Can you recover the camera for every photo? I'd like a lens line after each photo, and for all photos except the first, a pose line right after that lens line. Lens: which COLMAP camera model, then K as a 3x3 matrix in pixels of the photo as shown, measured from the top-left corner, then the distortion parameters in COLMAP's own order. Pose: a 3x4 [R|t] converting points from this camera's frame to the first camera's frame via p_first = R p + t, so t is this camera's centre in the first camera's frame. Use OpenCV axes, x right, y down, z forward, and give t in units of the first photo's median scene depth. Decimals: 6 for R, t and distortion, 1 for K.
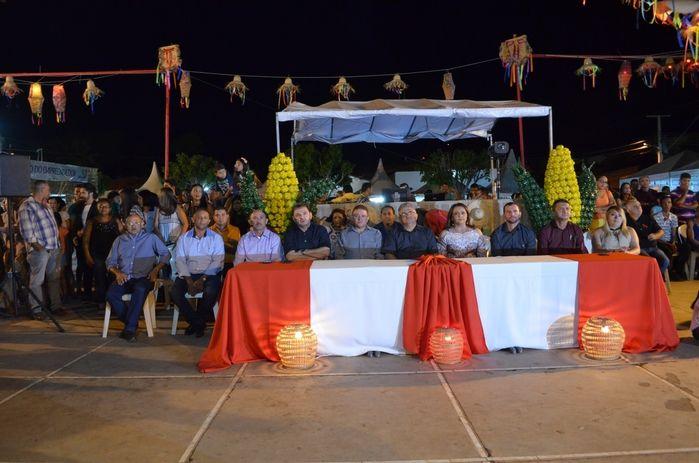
lens RADIAL K [[545.5, 0, 349.5], [0, 545.5, 231.5], [0, 0, 1]] dist [-0.073320, 0.004051]
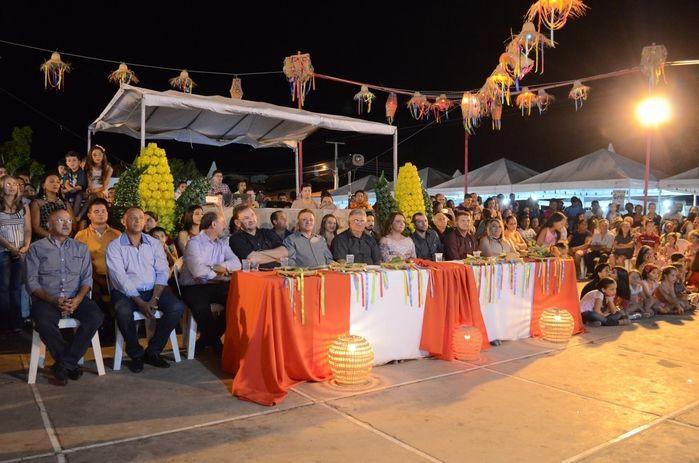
lens RADIAL K [[555.6, 0, 349.5], [0, 555.6, 231.5], [0, 0, 1]] dist [-0.077139, 0.010951]
pose [[0.816781, 0.019900, 0.576604, -0.348753], [-0.005088, 0.999615, -0.027292, 0.012125], [-0.576925, 0.019357, 0.816568, 0.134674]]
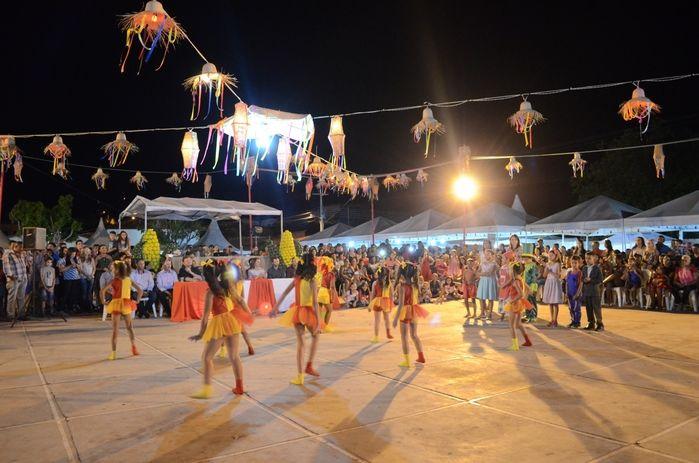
lens RADIAL K [[545.5, 0, 349.5], [0, 545.5, 231.5], [0, 0, 1]] dist [-0.073320, 0.004051]
pose [[0.833430, 0.039113, 0.551240, -0.547349], [0.017863, 0.995064, -0.097612, 0.051890], [-0.552337, 0.091200, 0.828617, -0.847276]]
